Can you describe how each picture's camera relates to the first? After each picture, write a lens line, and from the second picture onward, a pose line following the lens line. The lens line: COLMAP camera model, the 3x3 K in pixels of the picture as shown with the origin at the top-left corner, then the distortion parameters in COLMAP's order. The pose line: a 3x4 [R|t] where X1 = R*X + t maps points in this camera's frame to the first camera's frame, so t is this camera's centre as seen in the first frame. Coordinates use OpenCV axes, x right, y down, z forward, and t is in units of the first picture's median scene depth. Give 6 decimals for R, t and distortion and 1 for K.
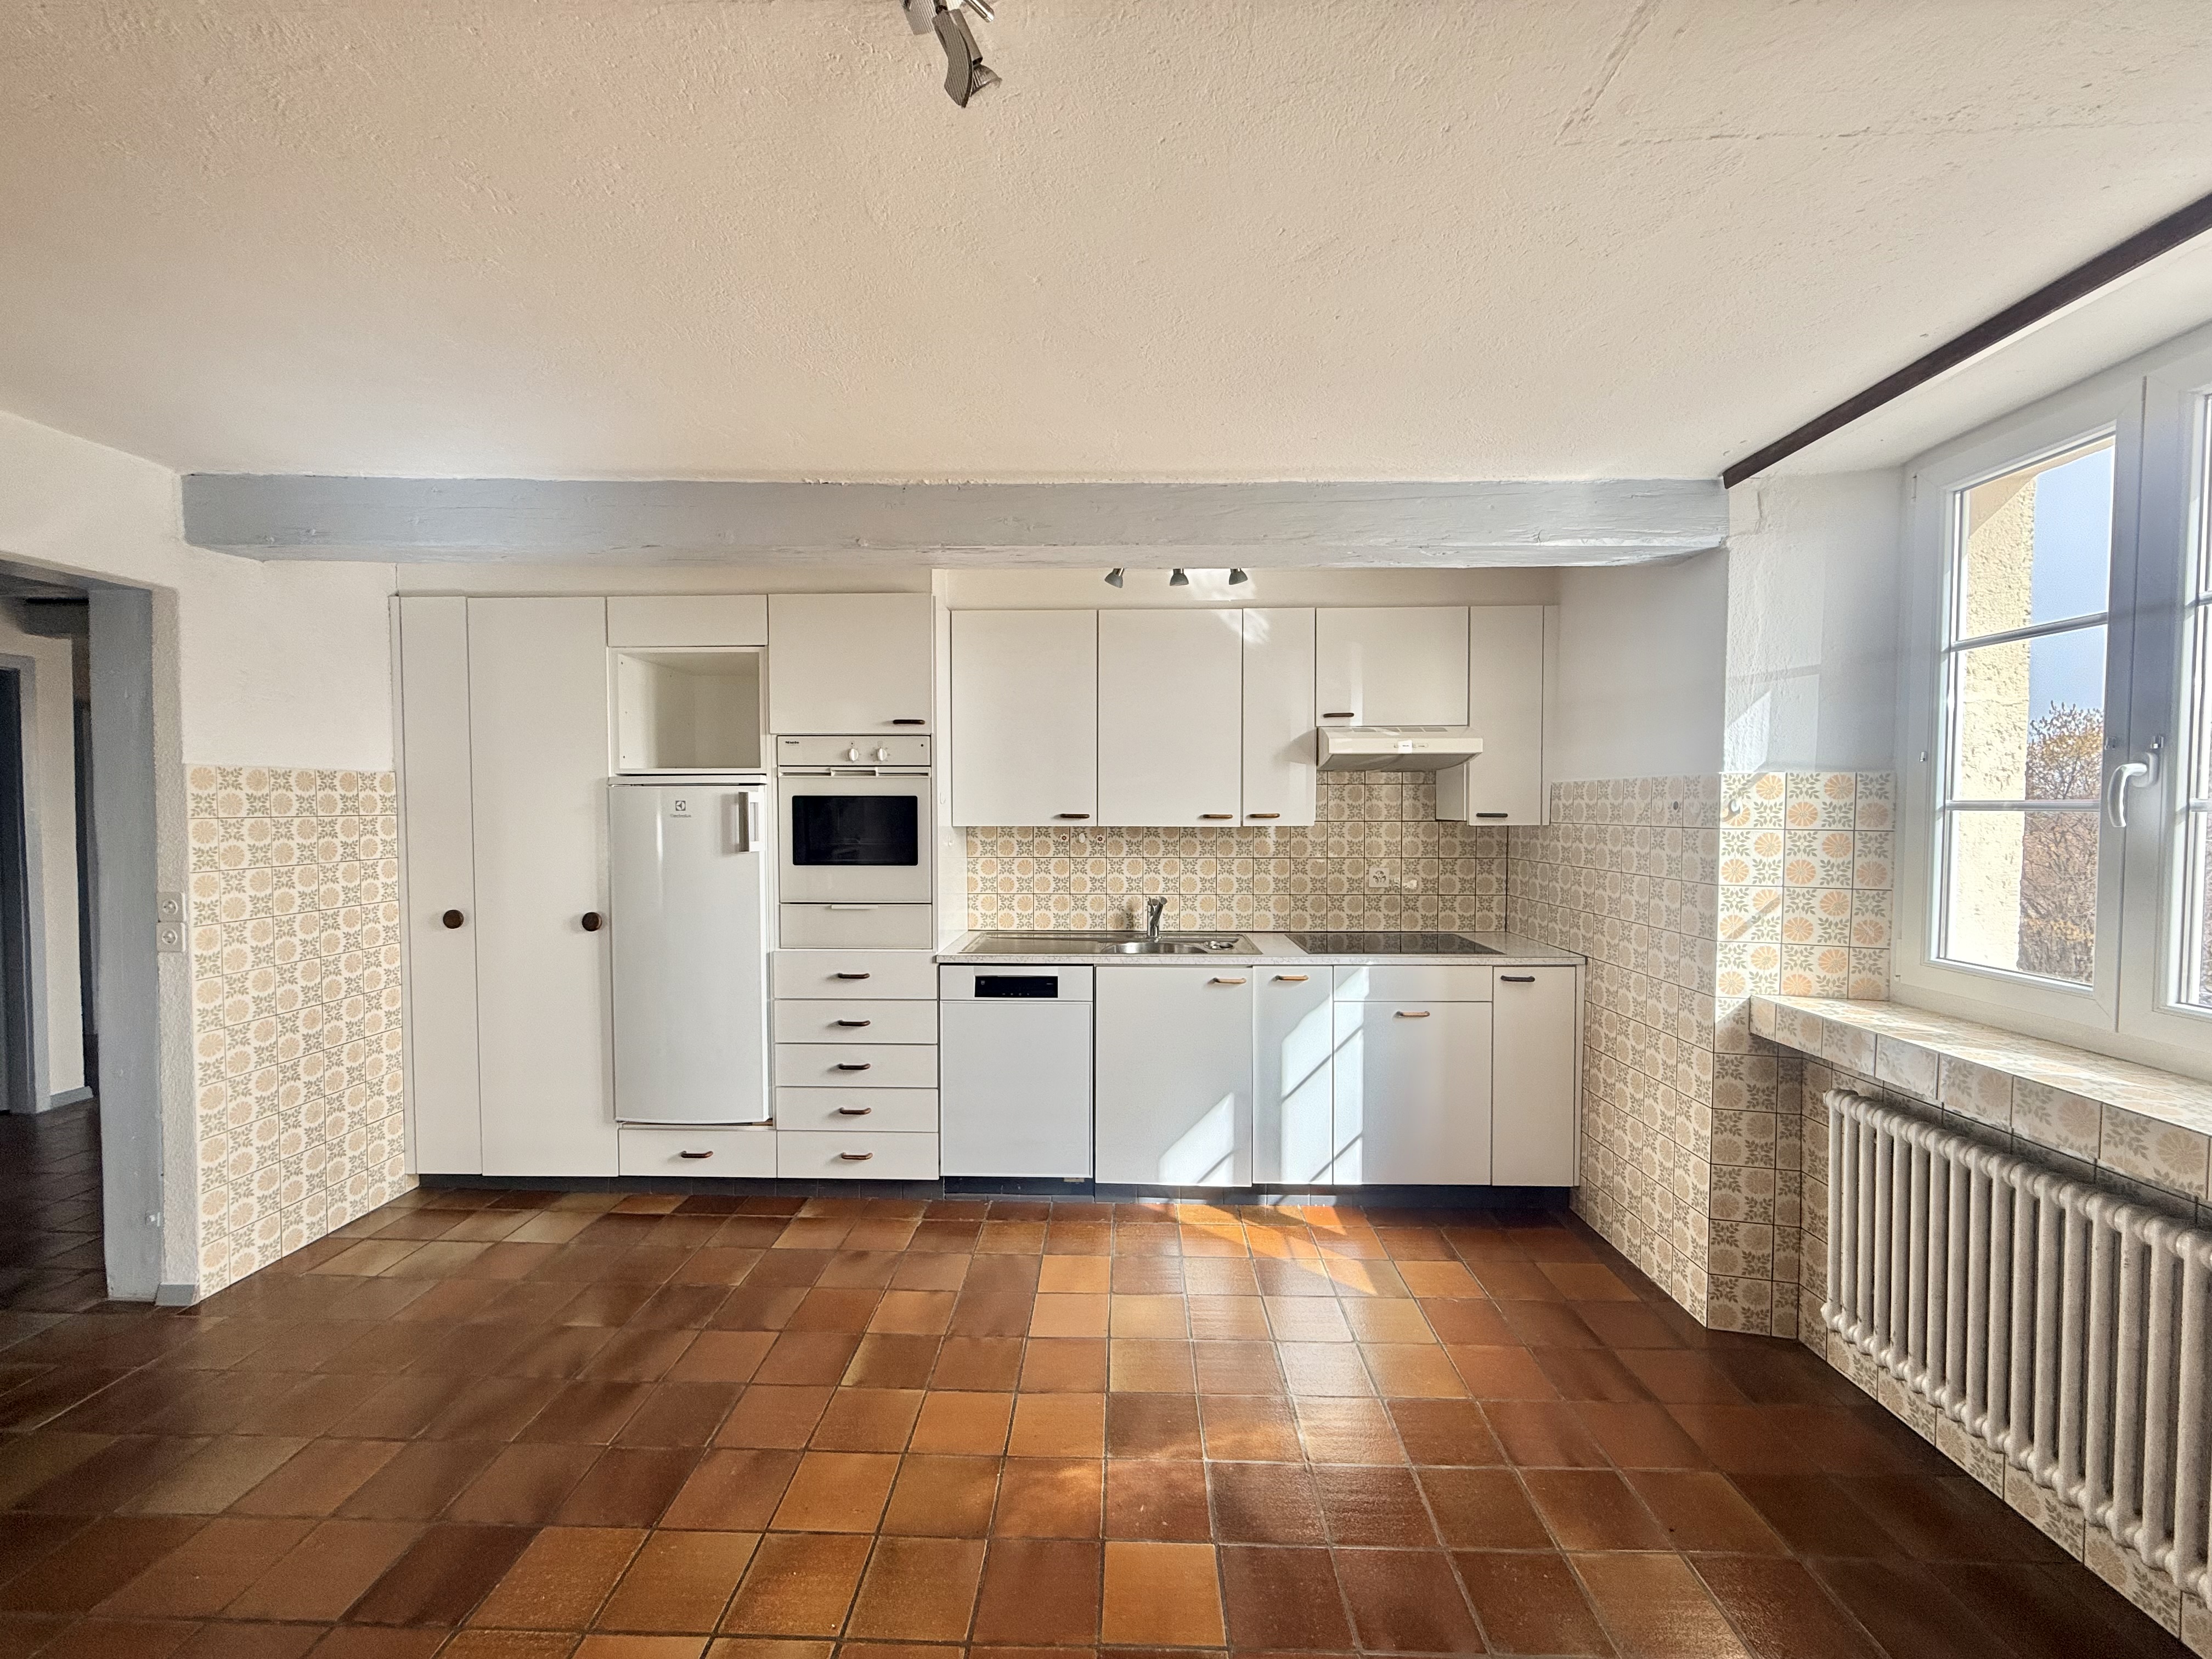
lens RADIAL K [[877.8, 0, 1093.7], [0, 877.8, 832.1], [0, 0, 1]] dist [-0.003458, 0.000667]
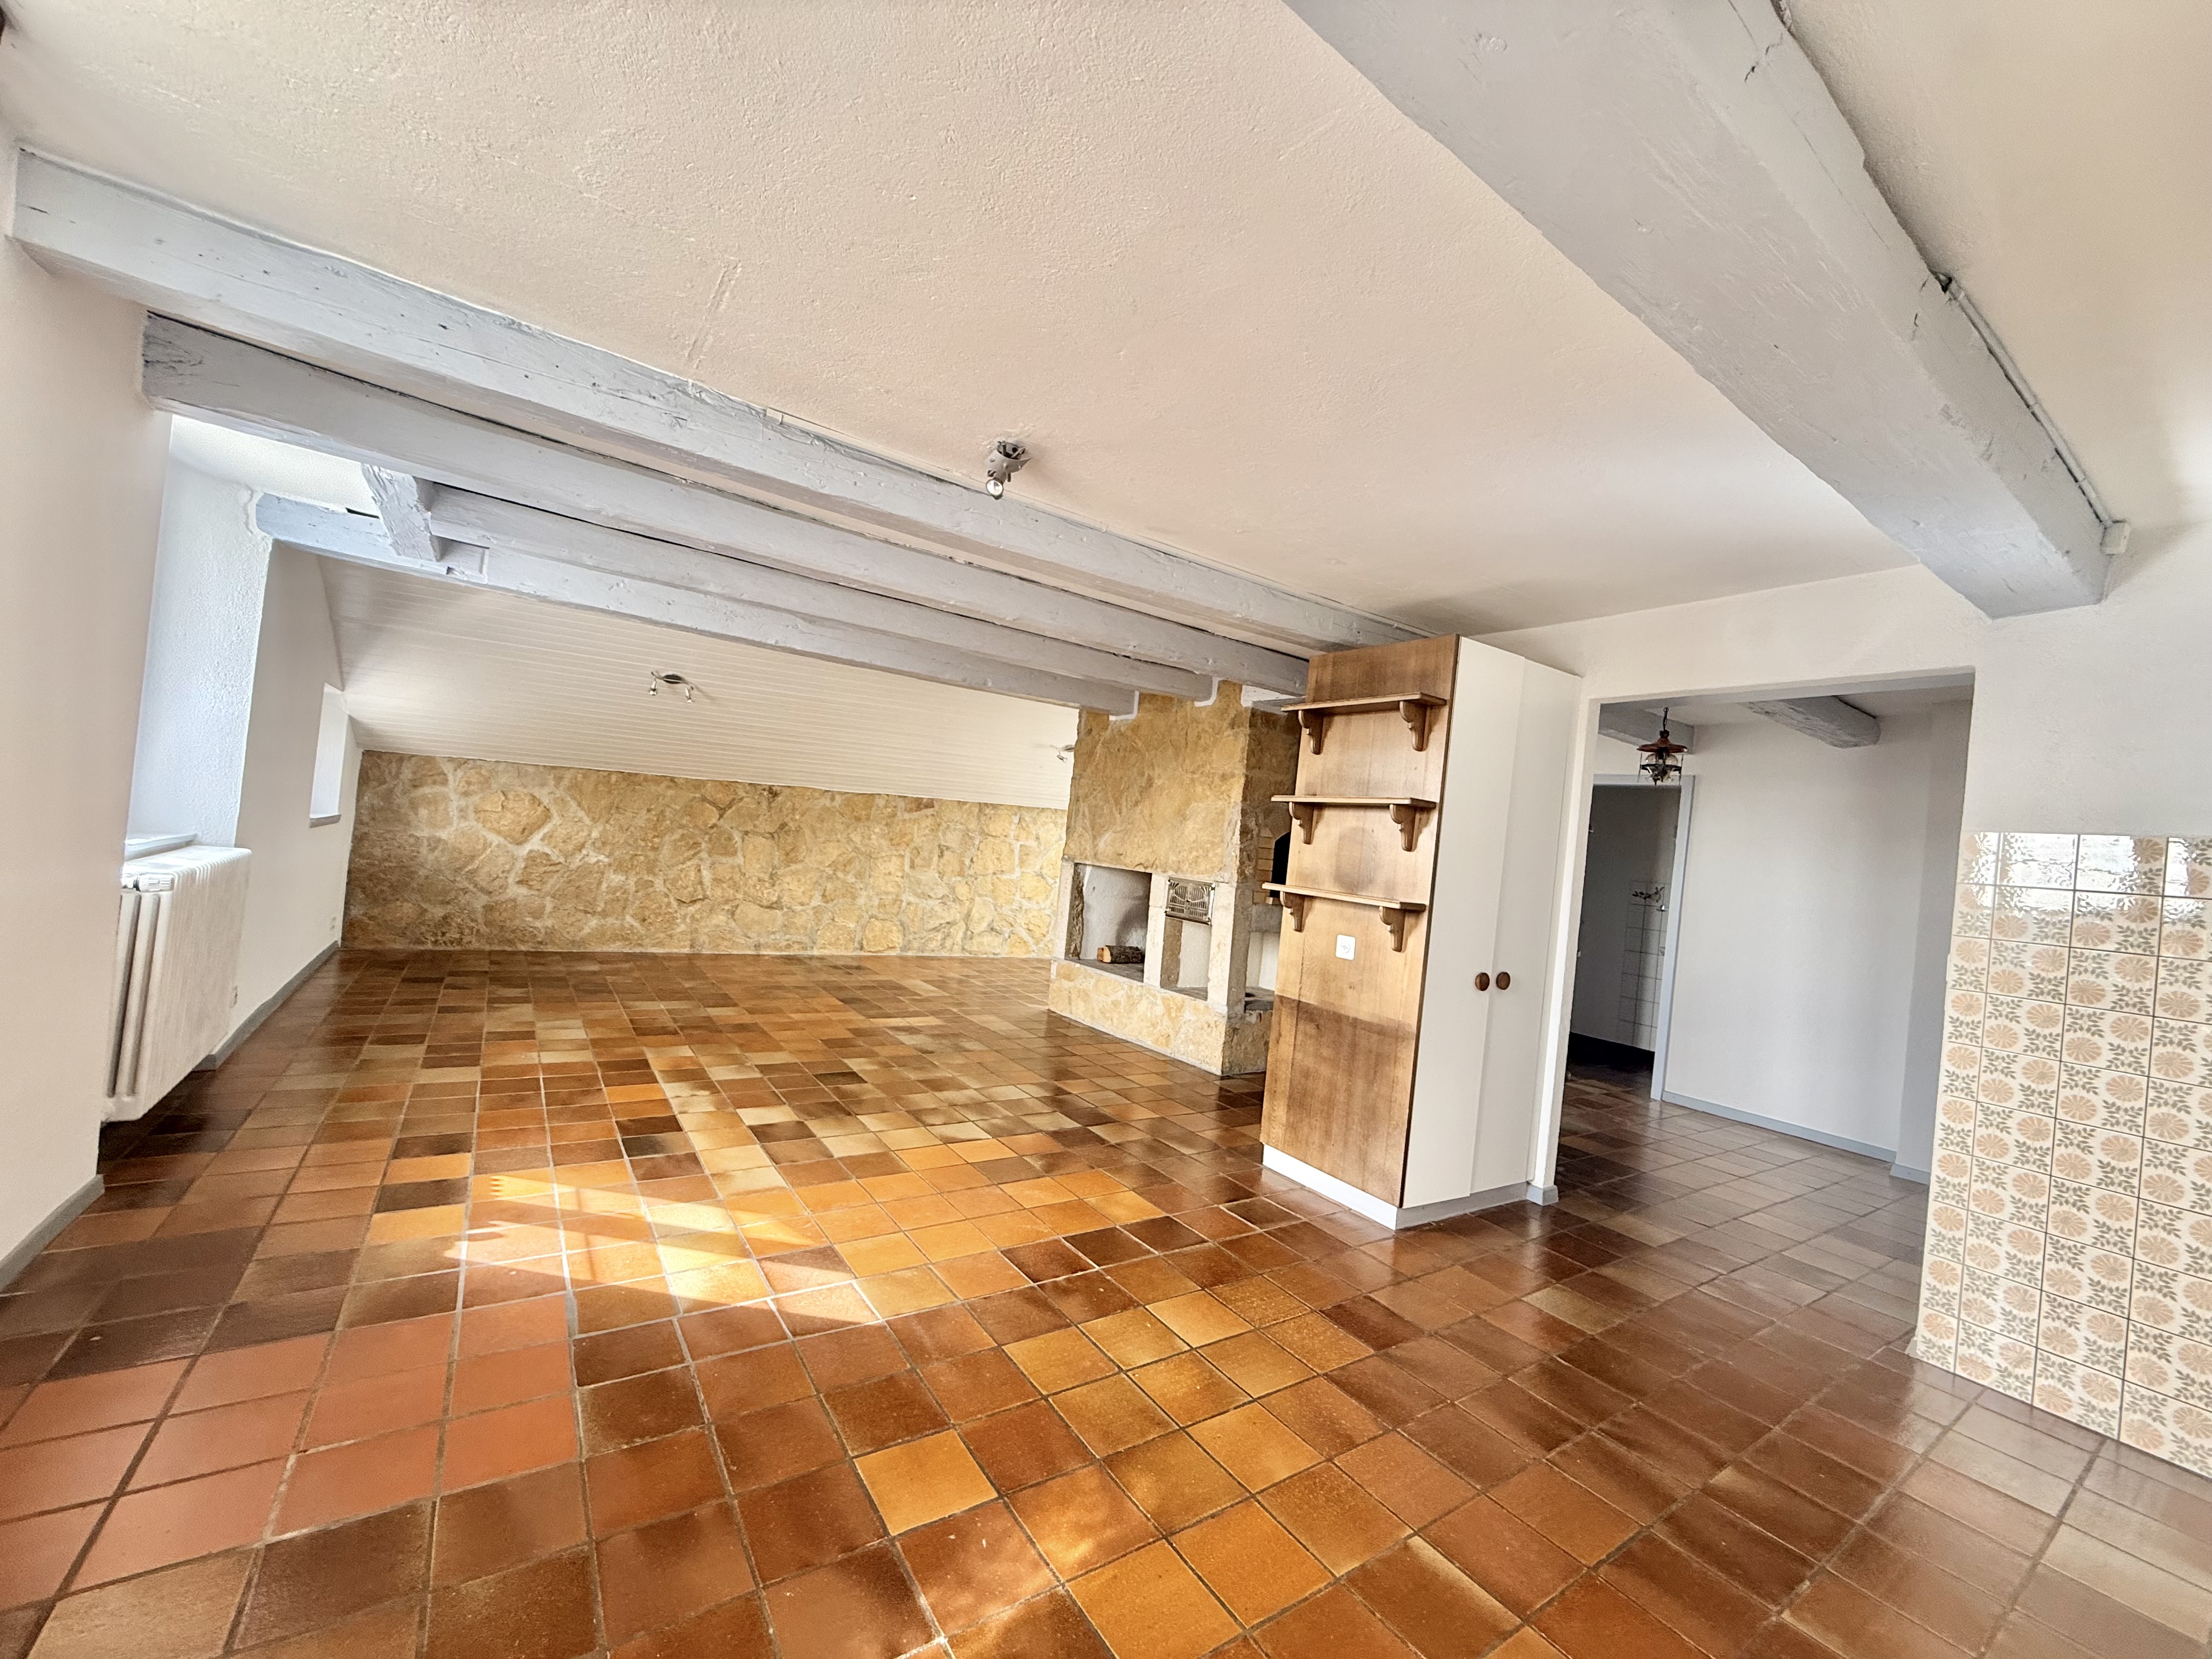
lens RADIAL K [[877.8, 0, 1107.2], [0, 877.8, 829.5], [0, 0, 1]] dist [-0.003458, 0.000667]
pose [[-0.800524, -0.094282, -0.591838, 0.311198], [-0.118598, 0.992940, 0.002237, 0.031163], [0.587449, 0.071981, -0.806054, 0.995178]]
